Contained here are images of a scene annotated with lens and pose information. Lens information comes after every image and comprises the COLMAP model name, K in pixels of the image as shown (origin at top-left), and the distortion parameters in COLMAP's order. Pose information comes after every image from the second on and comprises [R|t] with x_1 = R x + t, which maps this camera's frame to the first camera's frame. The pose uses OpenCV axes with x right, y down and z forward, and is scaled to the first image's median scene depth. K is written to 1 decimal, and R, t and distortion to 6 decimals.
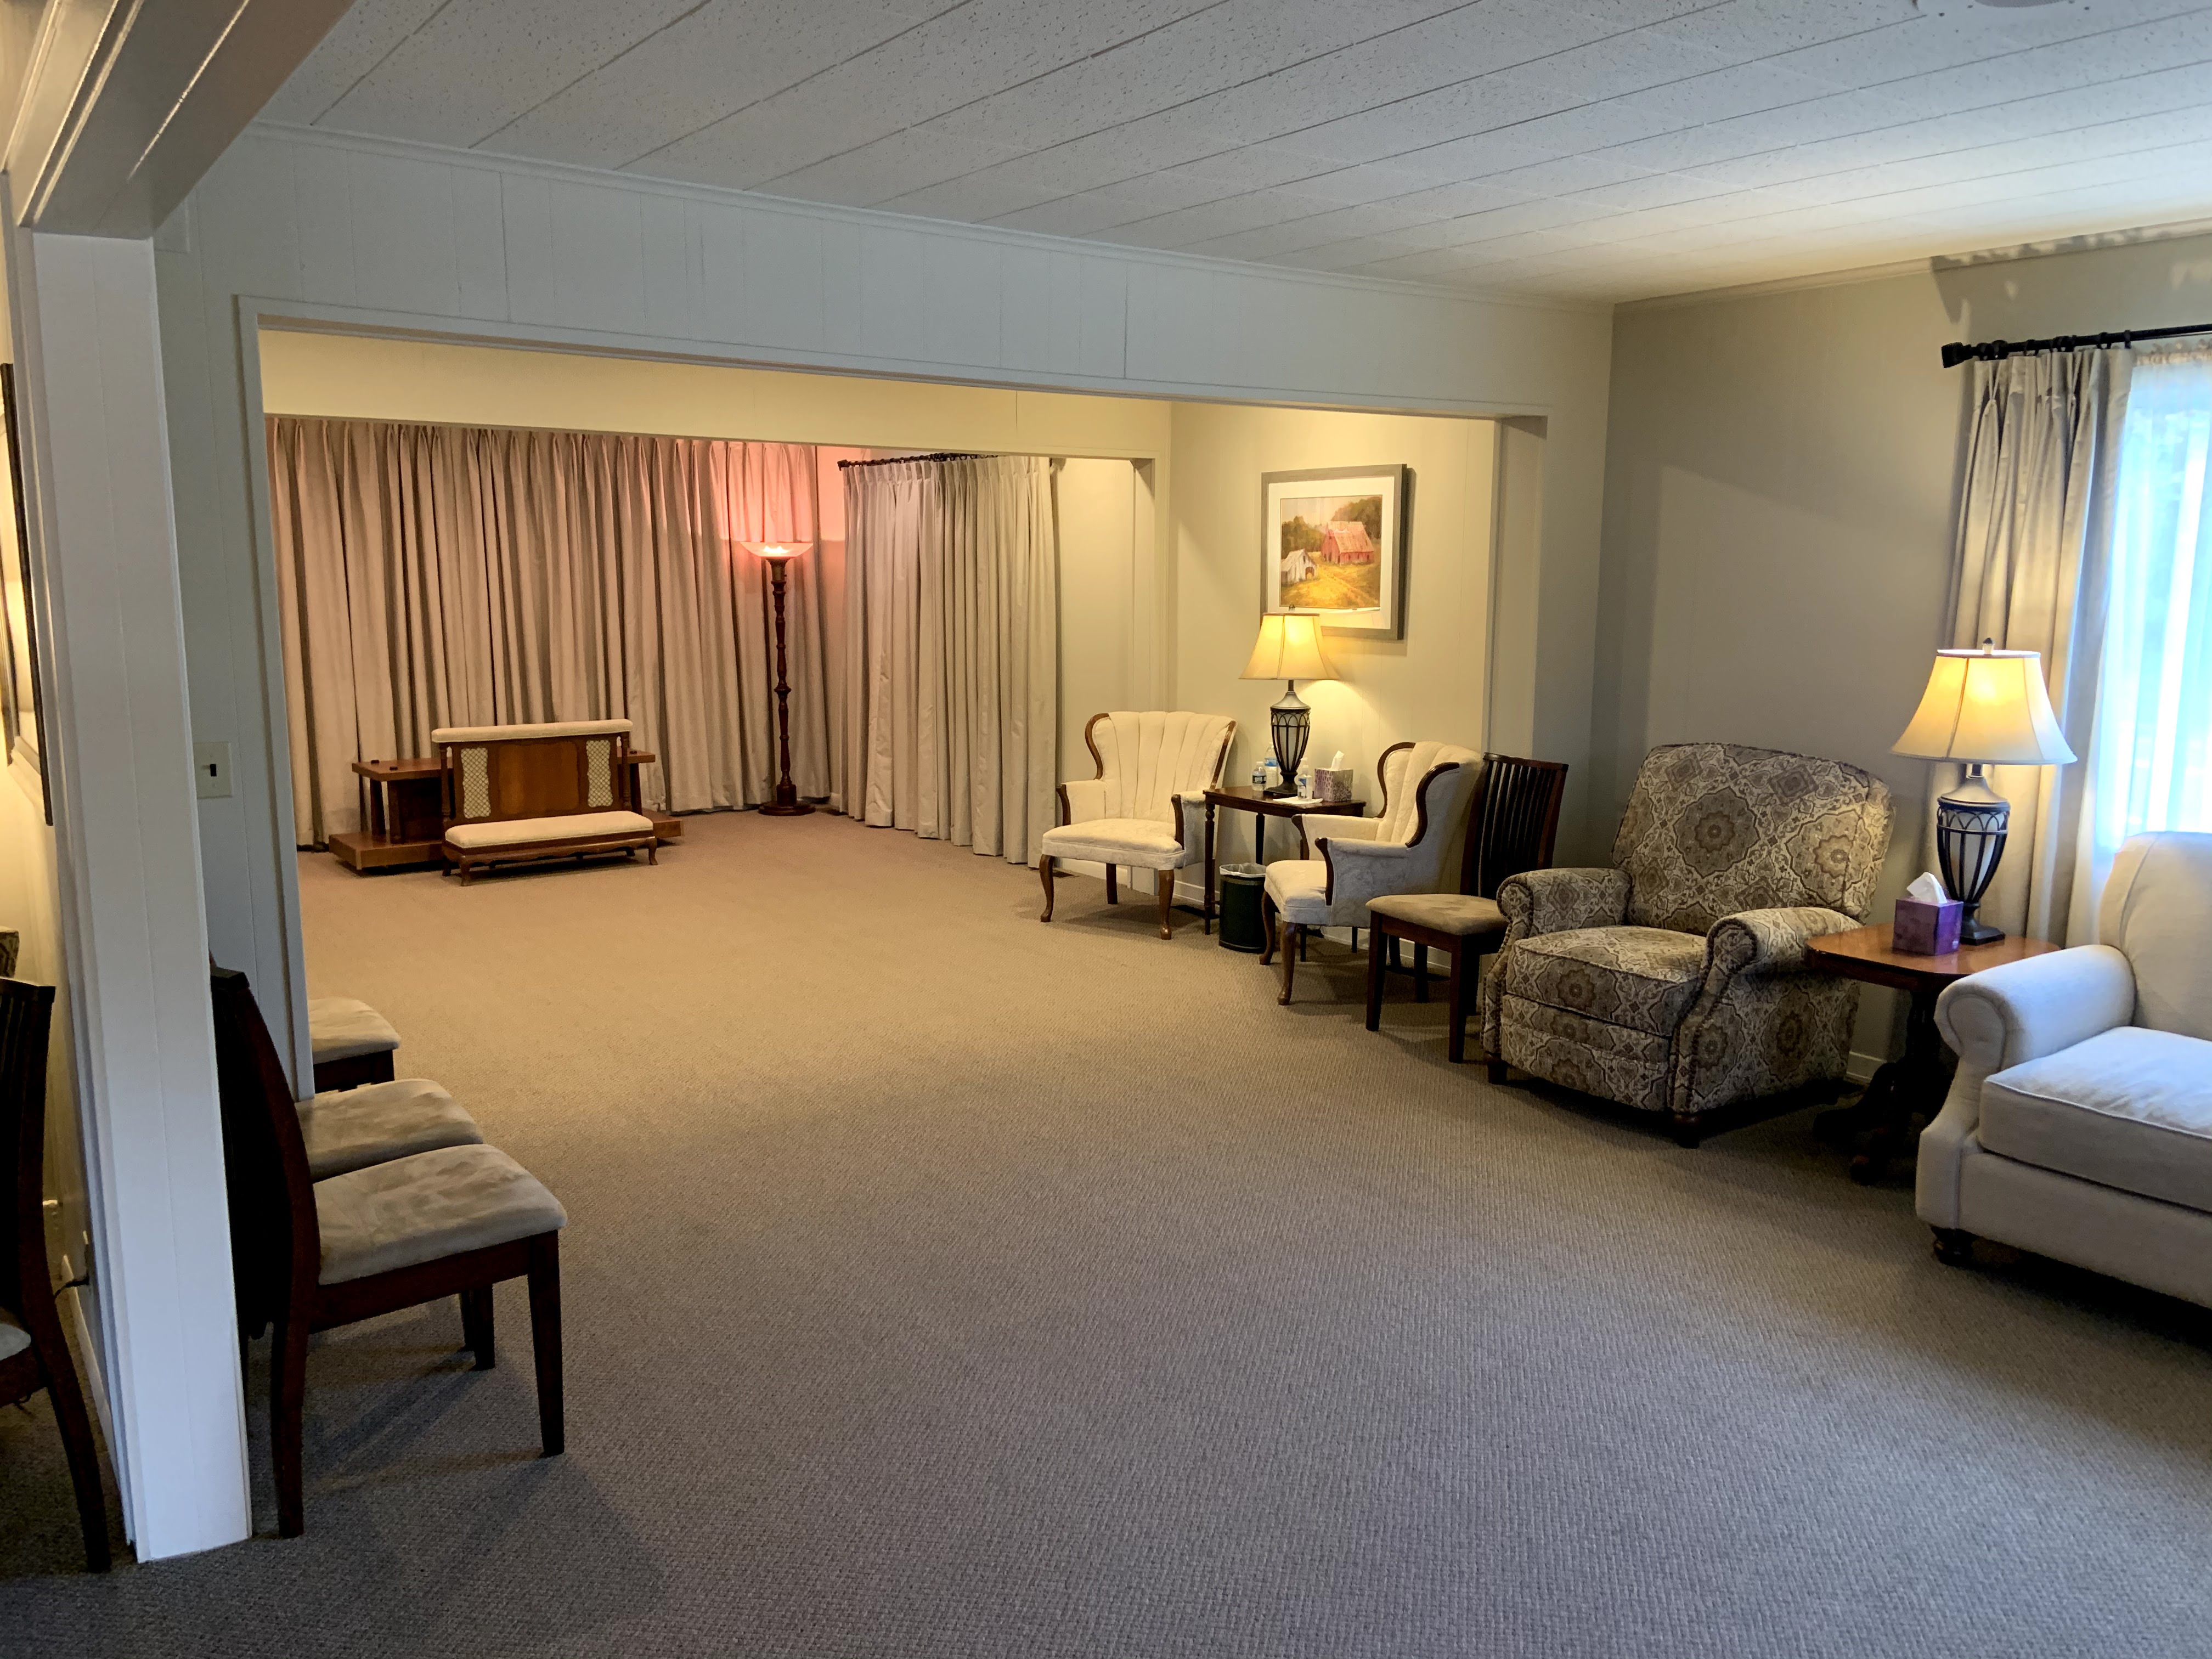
lens RADIAL K [[1657.9, 0, 1093.3], [0, 1657.9, 808.6], [0, 0, 1]] dist [0.119098, -0.139868]
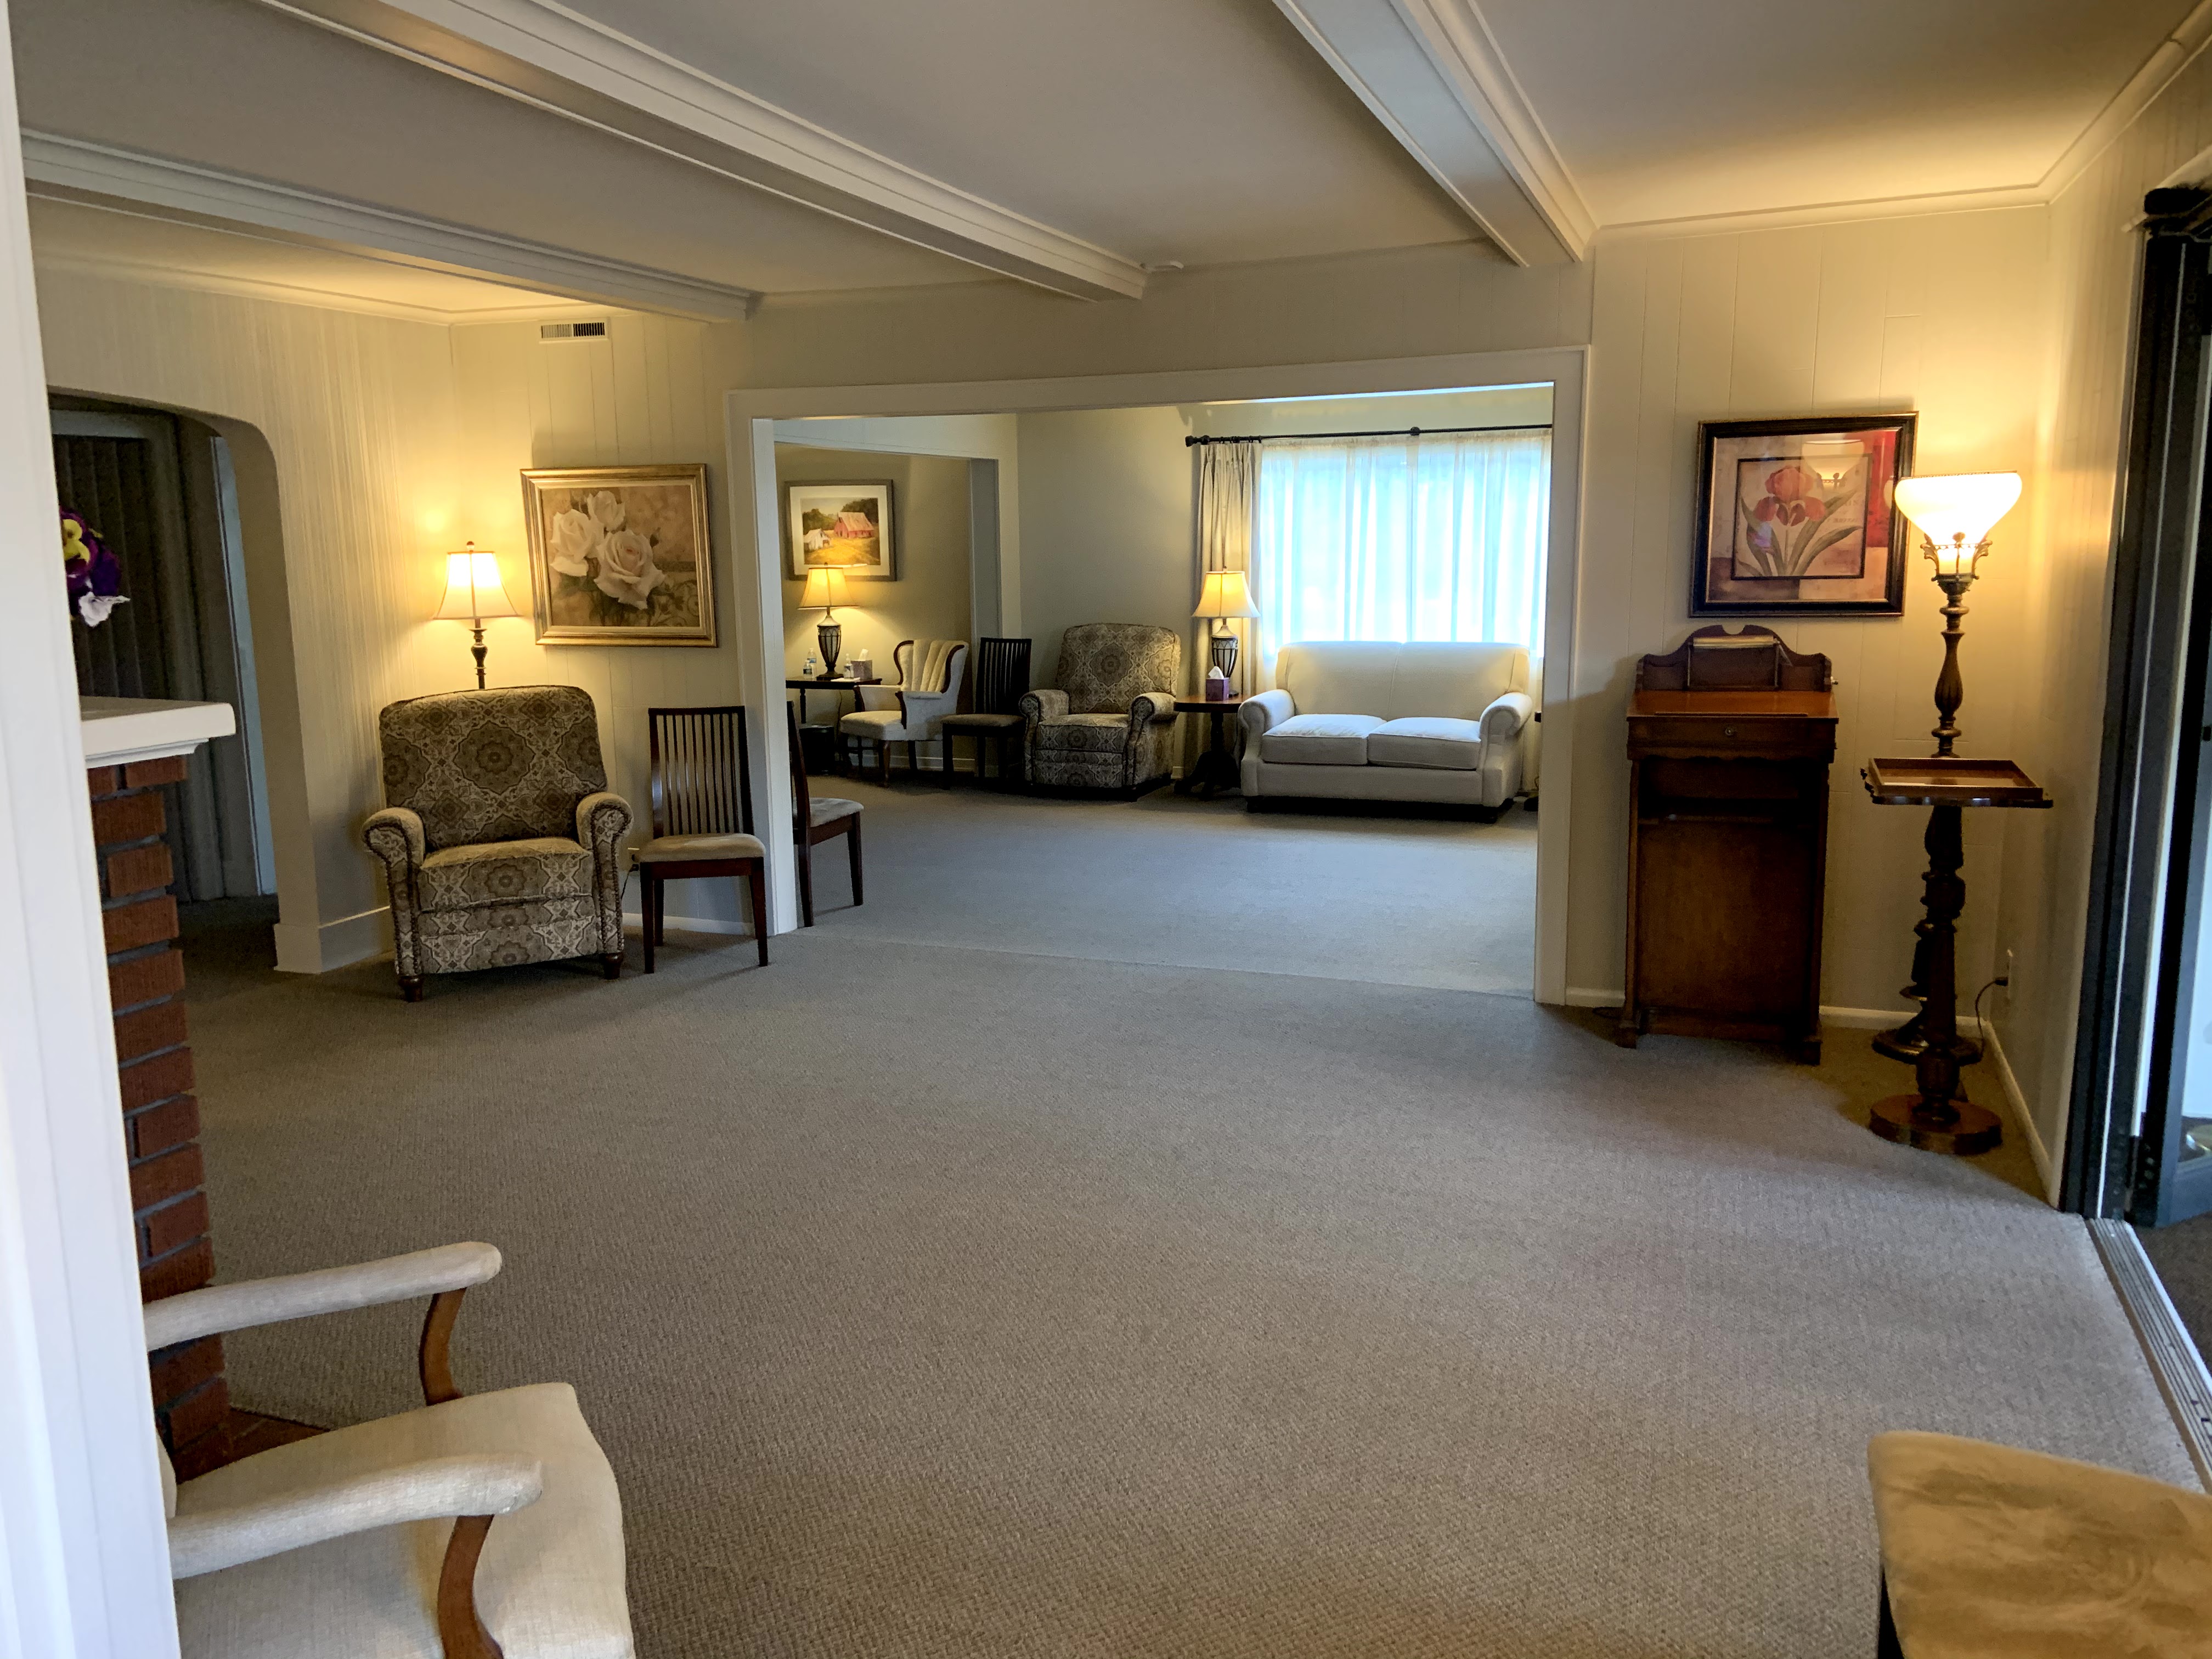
lens RADIAL K [[1657.9, 0, 1093.3], [0, 1657.9, 808.6], [0, 0, 1]] dist [0.119098, -0.139868]
pose [[0.831530, -0.103376, 0.545775, -0.587144], [0.096061, 0.994488, 0.042011, 0.076424], [-0.547110, 0.017495, 0.836878, -0.527851]]
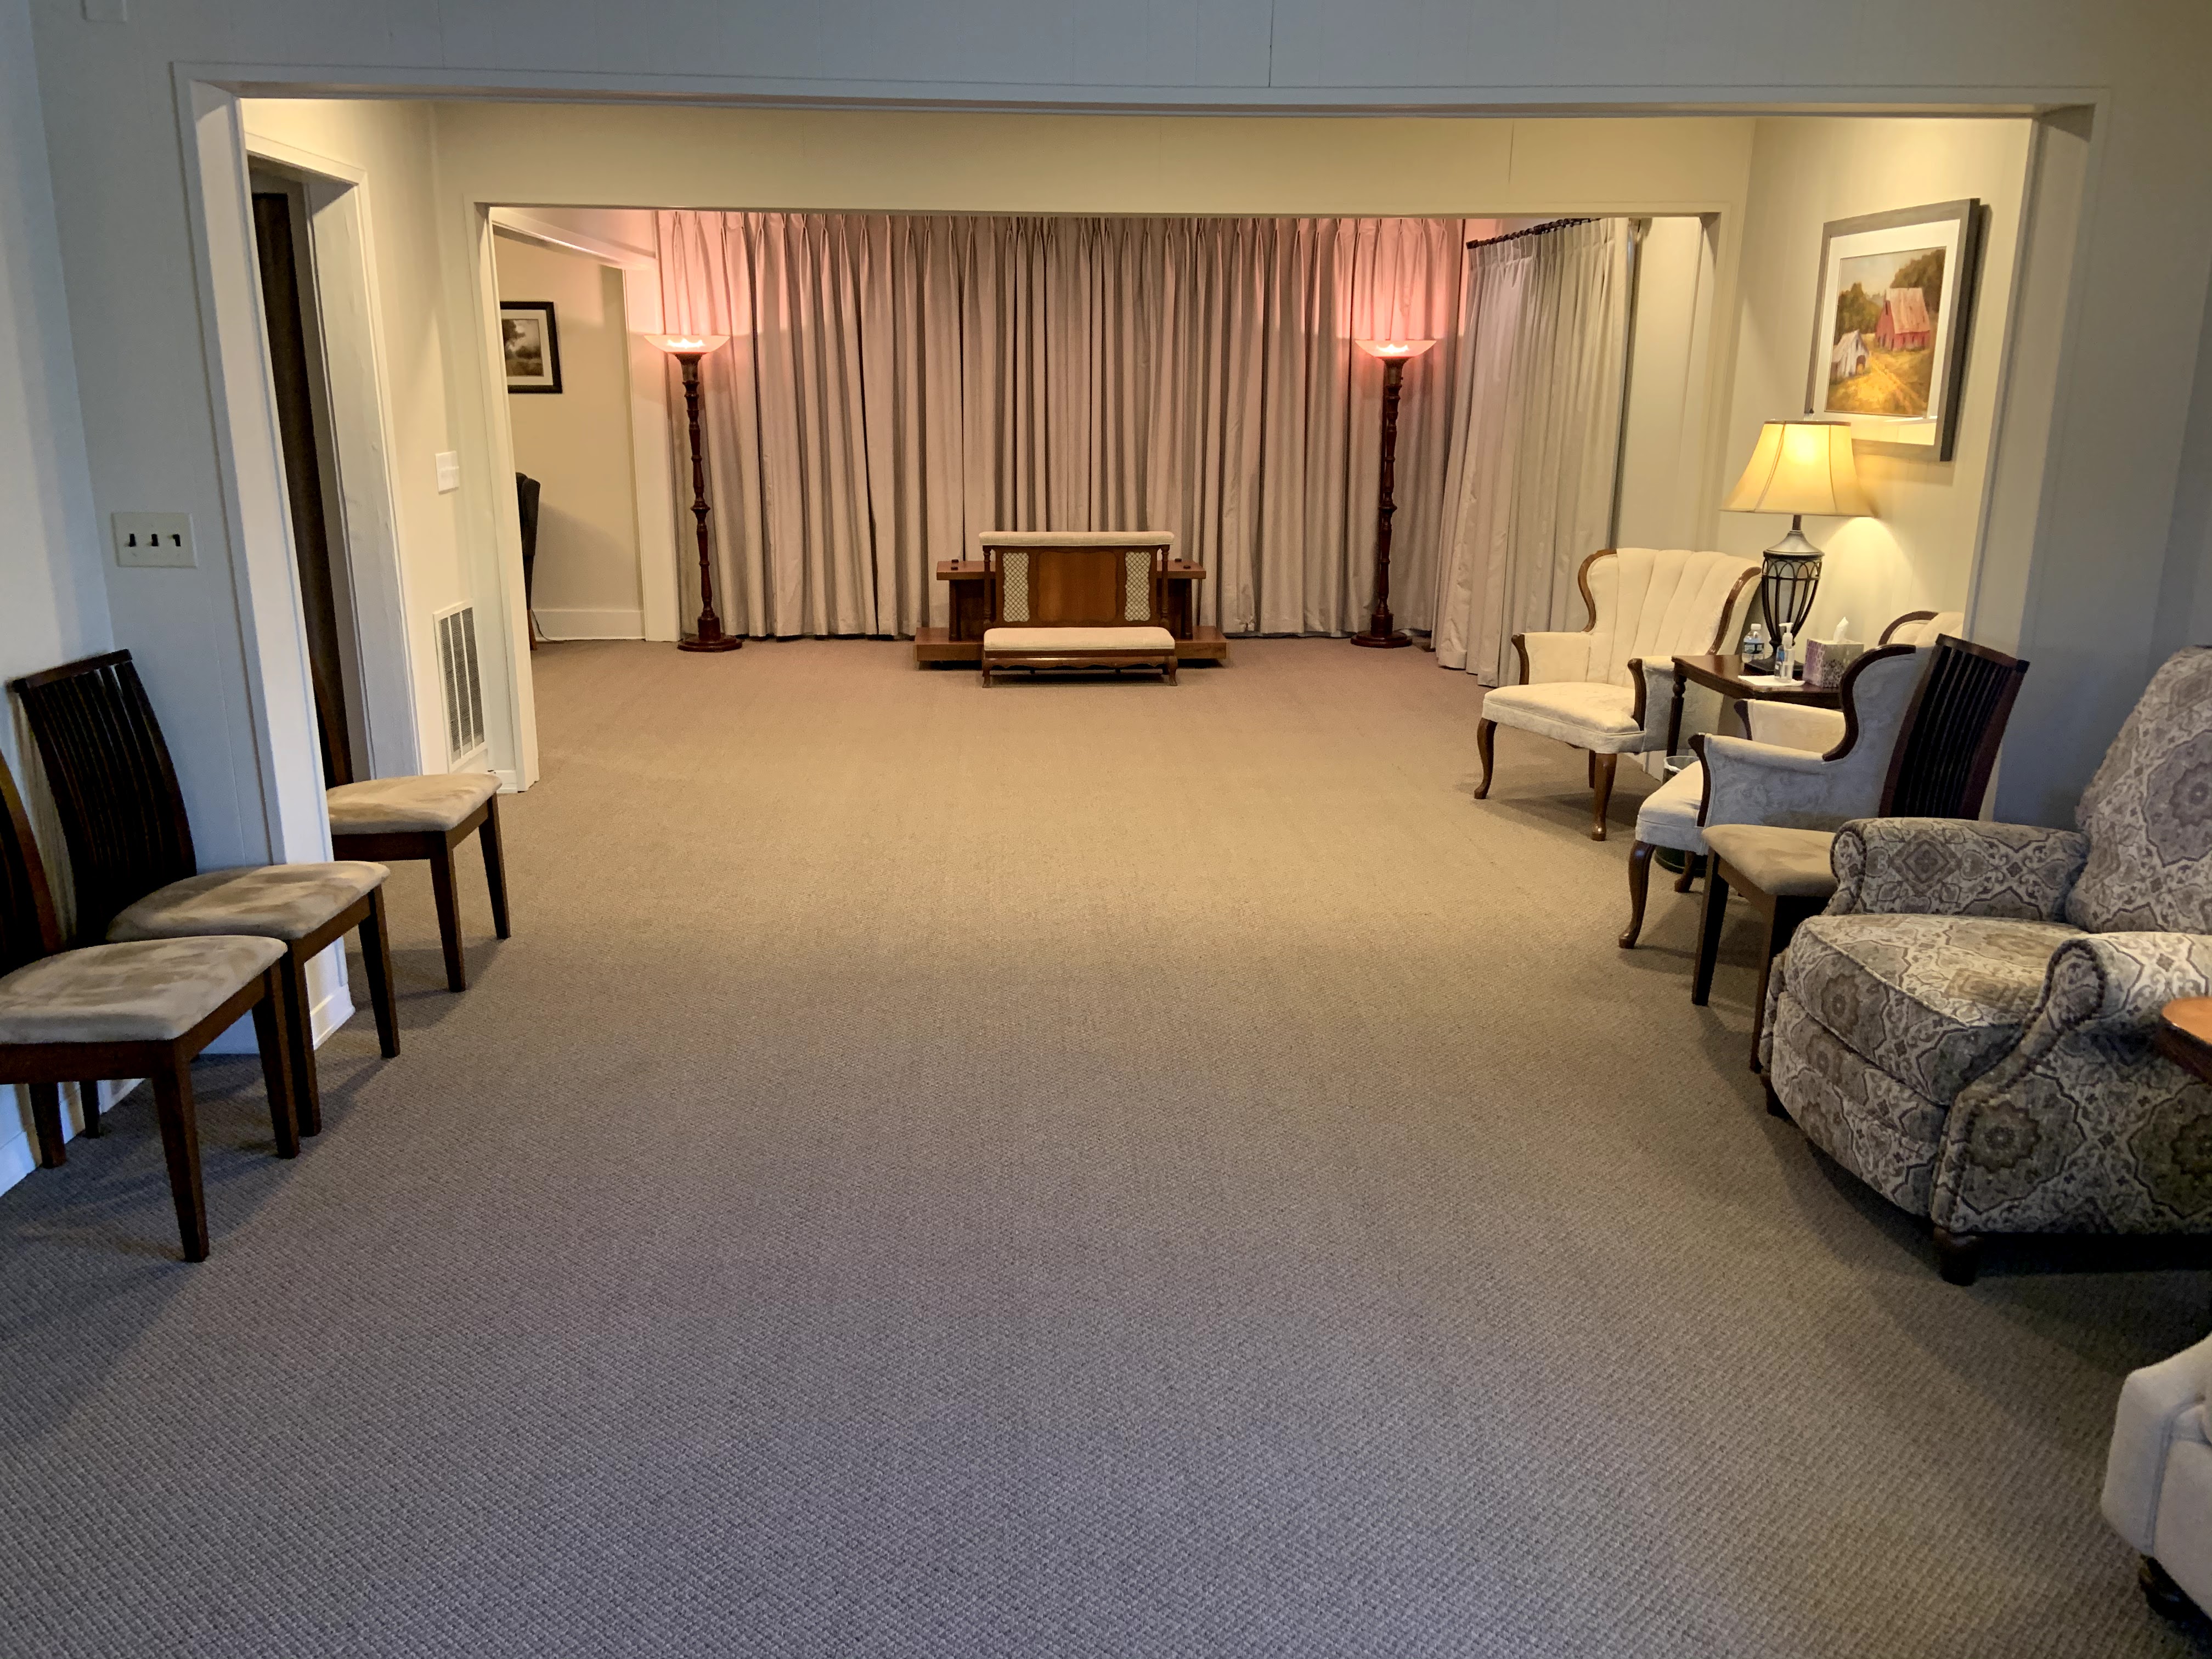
lens RADIAL K [[1657.9, 0, 1093.3], [0, 1657.9, 808.6], [0, 0, 1]] dist [0.119098, -0.139868]
pose [[0.845148, 0.137491, -0.516547, 0.258272], [-0.082243, 0.988294, 0.128496, -0.019748], [0.528167, -0.066116, 0.846563, 0.201967]]
